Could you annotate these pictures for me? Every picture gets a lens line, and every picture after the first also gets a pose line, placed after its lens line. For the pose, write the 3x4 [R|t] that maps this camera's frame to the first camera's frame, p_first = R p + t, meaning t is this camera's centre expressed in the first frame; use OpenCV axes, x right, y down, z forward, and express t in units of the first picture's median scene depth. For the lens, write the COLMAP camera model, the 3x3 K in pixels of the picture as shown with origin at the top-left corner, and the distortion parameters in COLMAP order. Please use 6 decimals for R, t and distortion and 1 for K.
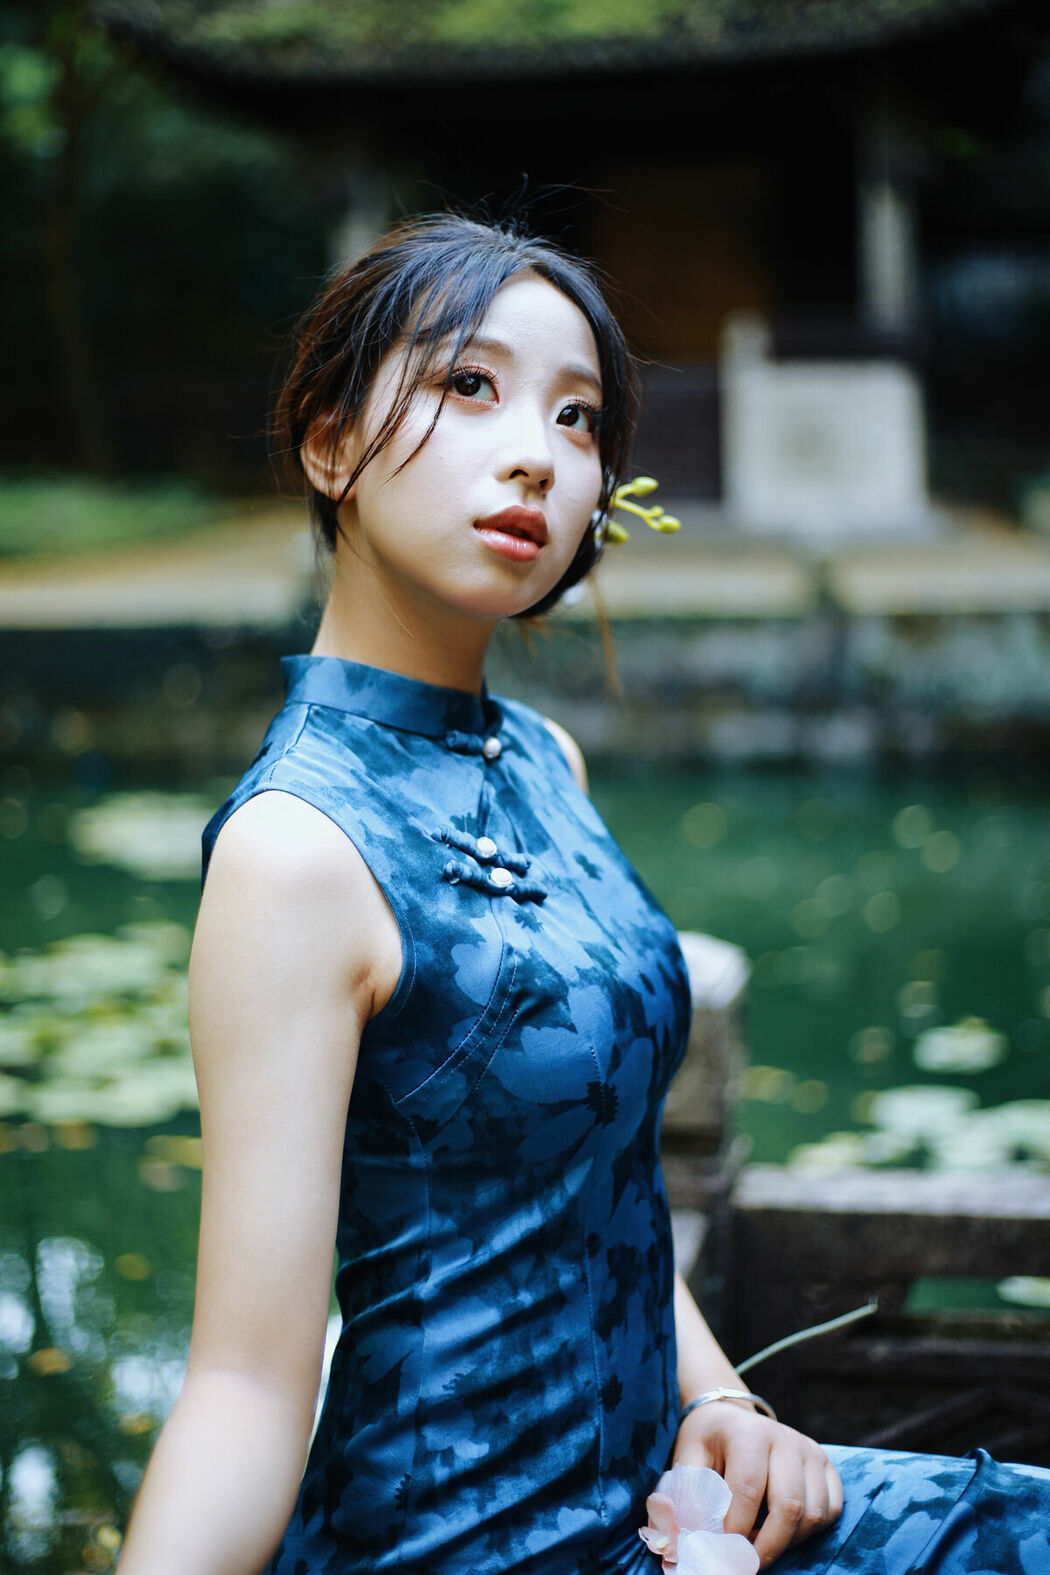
lens RADIAL K [[2324.0, 0, 525.3], [0, 2324.0, 789.2], [0, 0, 1]] dist [-0.116019, 0.000000]
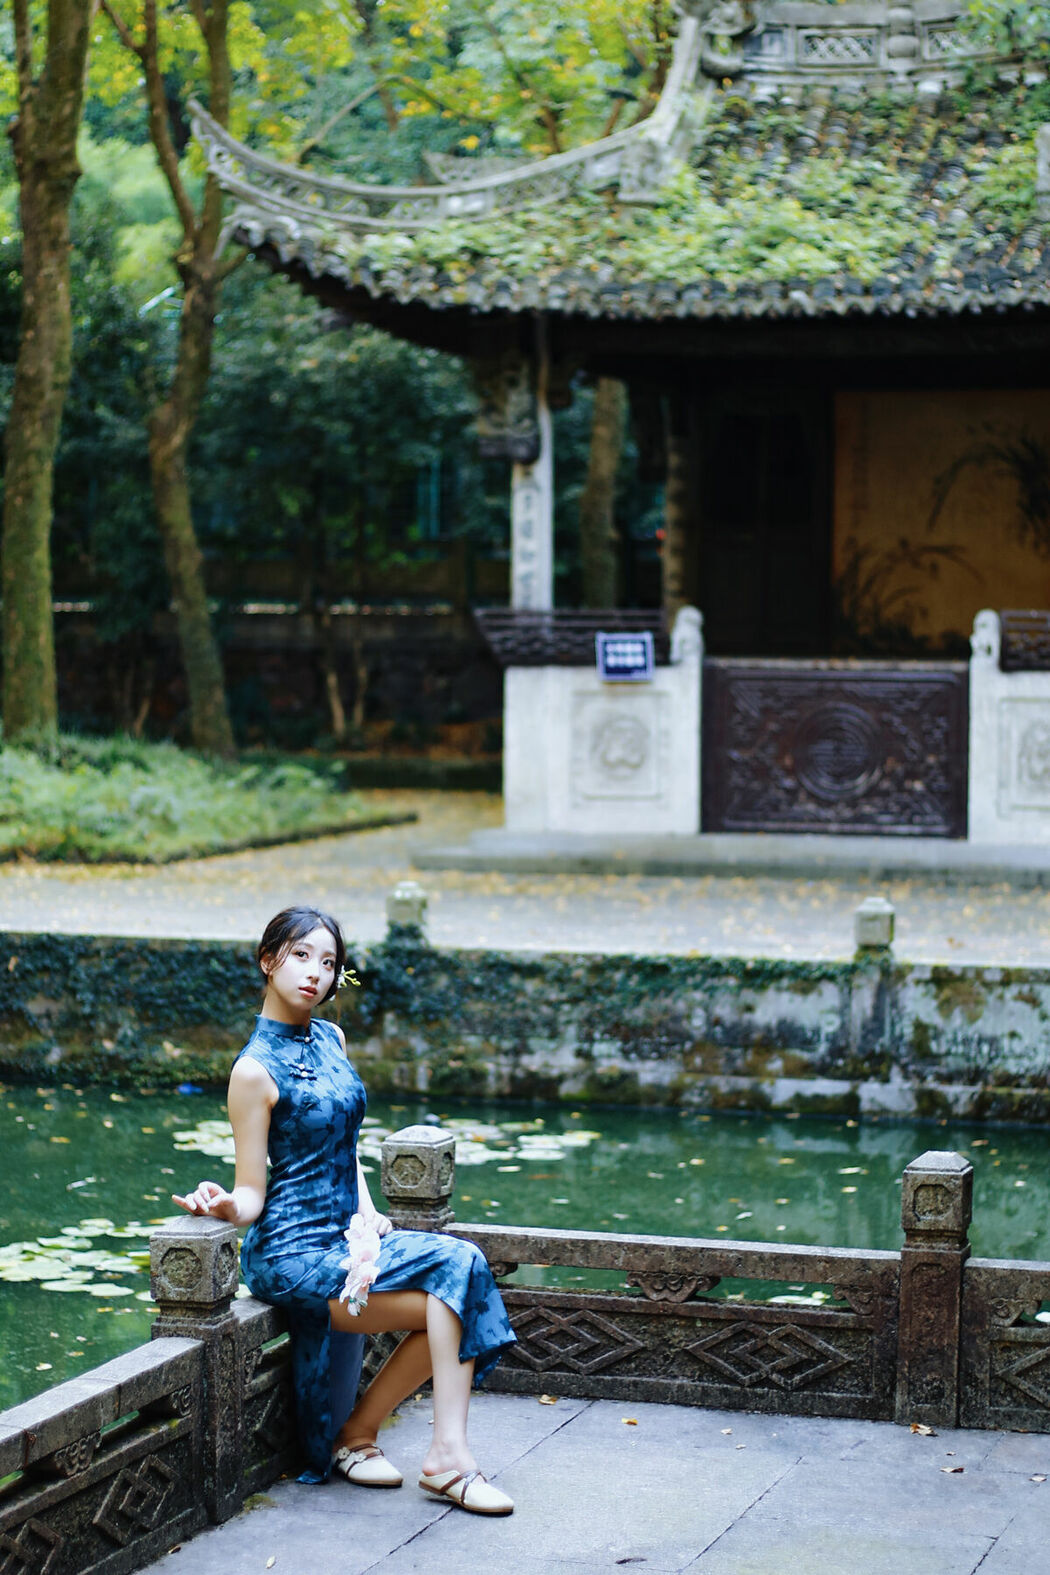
lens RADIAL K [[3727.7, 0, 521.1], [0, 3727.7, 793.2], [0, 0, 1]] dist [-0.123573, 0.000000]
pose [[0.994721, 0.033403, -0.097027, 0.883030], [-0.043692, 0.993413, -0.105934, 0.202484], [0.092849, 0.109614, 0.989628, -4.896045]]
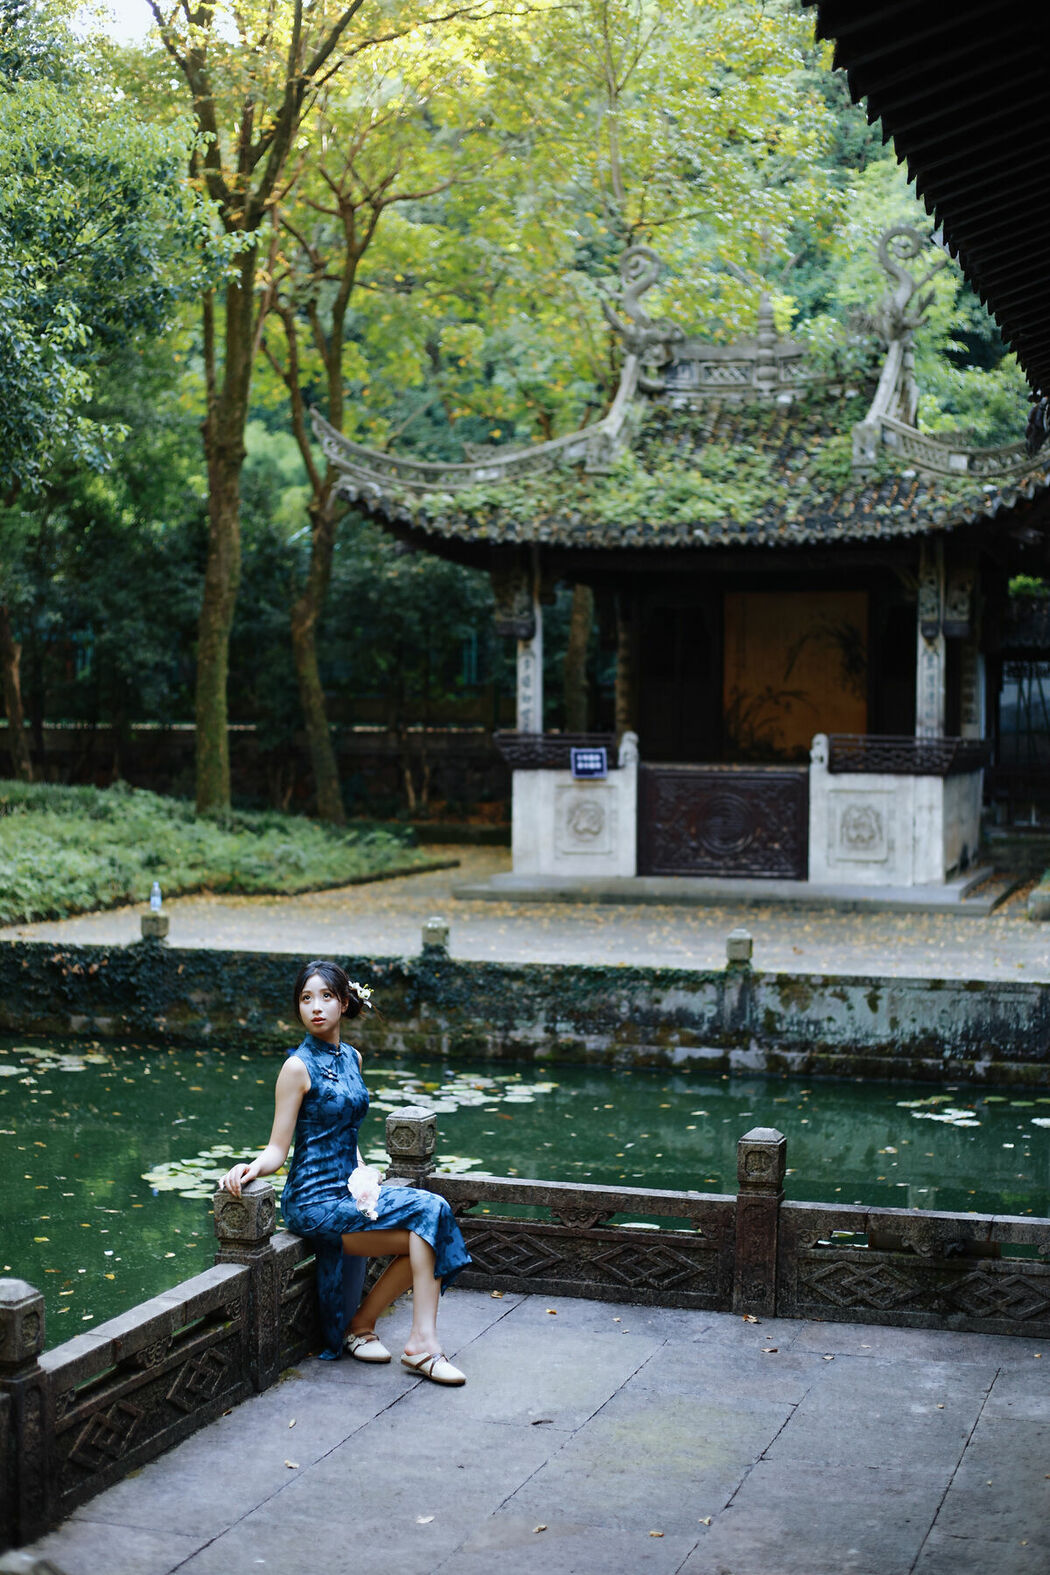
lens RADIAL K [[2324.0, 0, 496.9], [0, 2324.0, 798.8], [0, 0, 1]] dist [-0.116019, 0.000000]
pose [[0.992756, 0.032657, -0.115625, 0.974531], [-0.046800, 0.991450, -0.121803, 0.035626], [0.110658, 0.126332, 0.985797, -4.396139]]
